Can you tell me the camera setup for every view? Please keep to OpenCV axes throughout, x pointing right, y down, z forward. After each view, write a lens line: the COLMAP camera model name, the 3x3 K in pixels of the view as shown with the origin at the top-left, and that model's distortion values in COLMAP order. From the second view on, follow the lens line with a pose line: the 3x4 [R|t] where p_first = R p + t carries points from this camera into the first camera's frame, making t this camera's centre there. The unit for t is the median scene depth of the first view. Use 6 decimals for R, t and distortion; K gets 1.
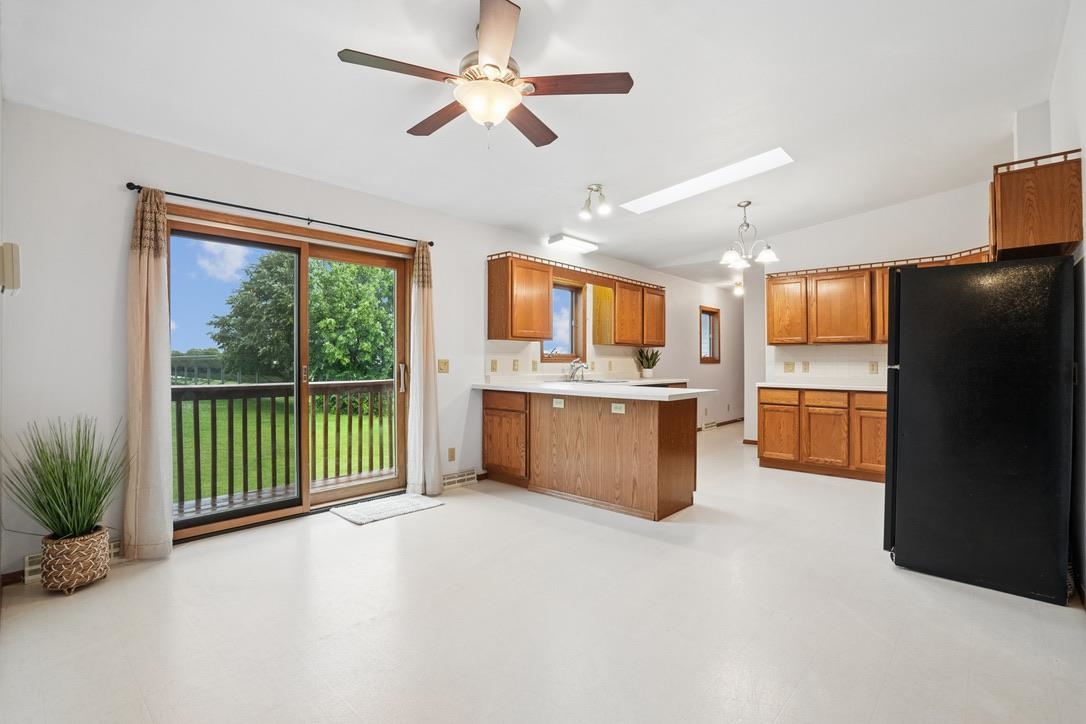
lens RADIAL K [[509.6, 0, 547.9], [0, 509.6, 347.9], [0, 0, 1]] dist [-0.000016, 0.000262]
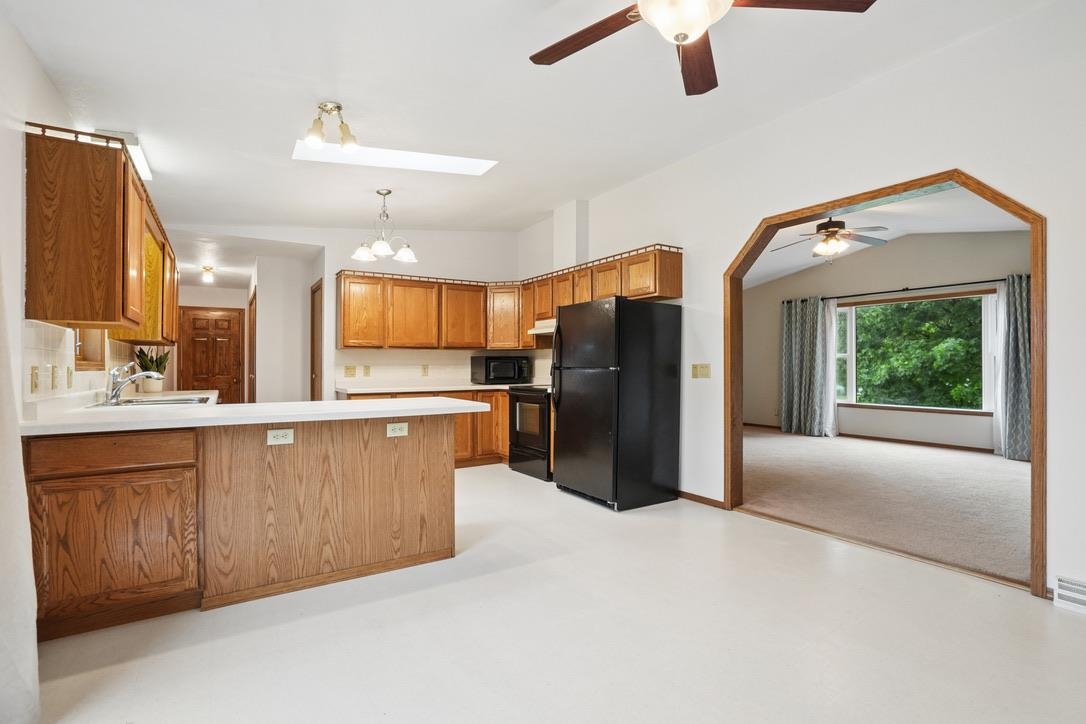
lens RADIAL K [[522.0, 0, 543.0], [0, 522.0, 362.0], [0, 0, 1]] dist [0.000467, 0.000973]
pose [[0.269886, 0.000058, 0.962892, -0.488115], [-0.020410, 0.999776, 0.005661, 0.009735], [-0.962676, -0.021180, 0.269827, 0.535768]]
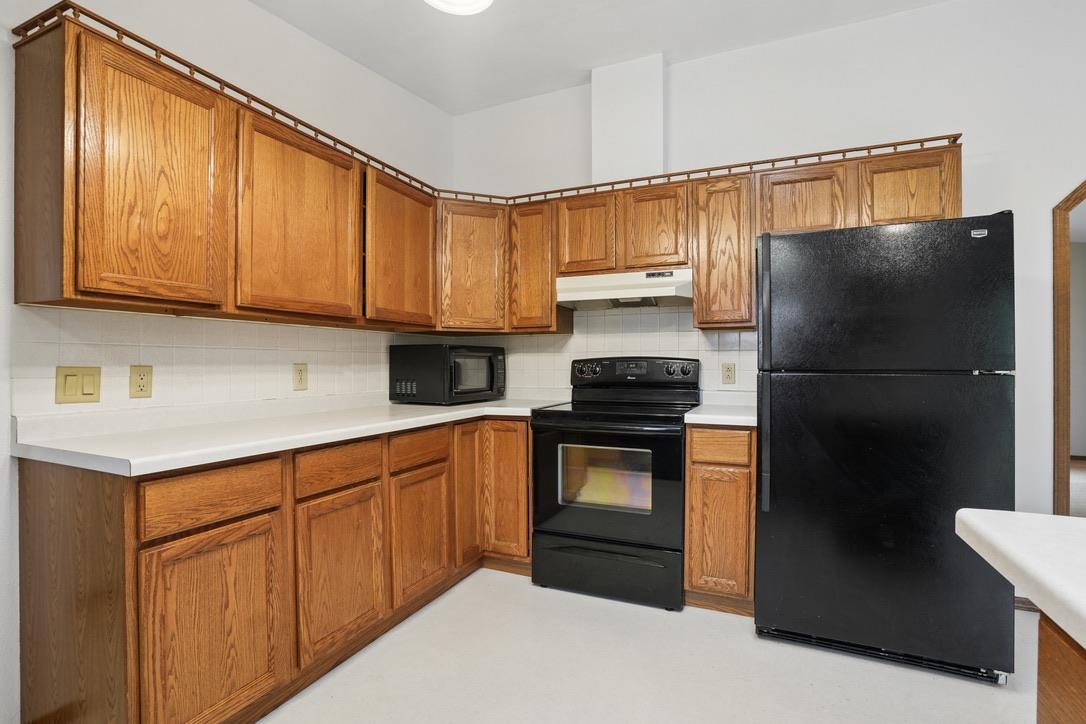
lens RADIAL K [[522.0, 0, 543.0], [0, 522.0, 362.0], [0, 0, 1]] dist [0.000467, 0.000973]
pose [[-0.334986, 0.000352, 0.942223, 0.165996], [-0.023827, 0.999677, -0.008845, 0.029629], [-0.941922, -0.025414, -0.334870, 1.161479]]
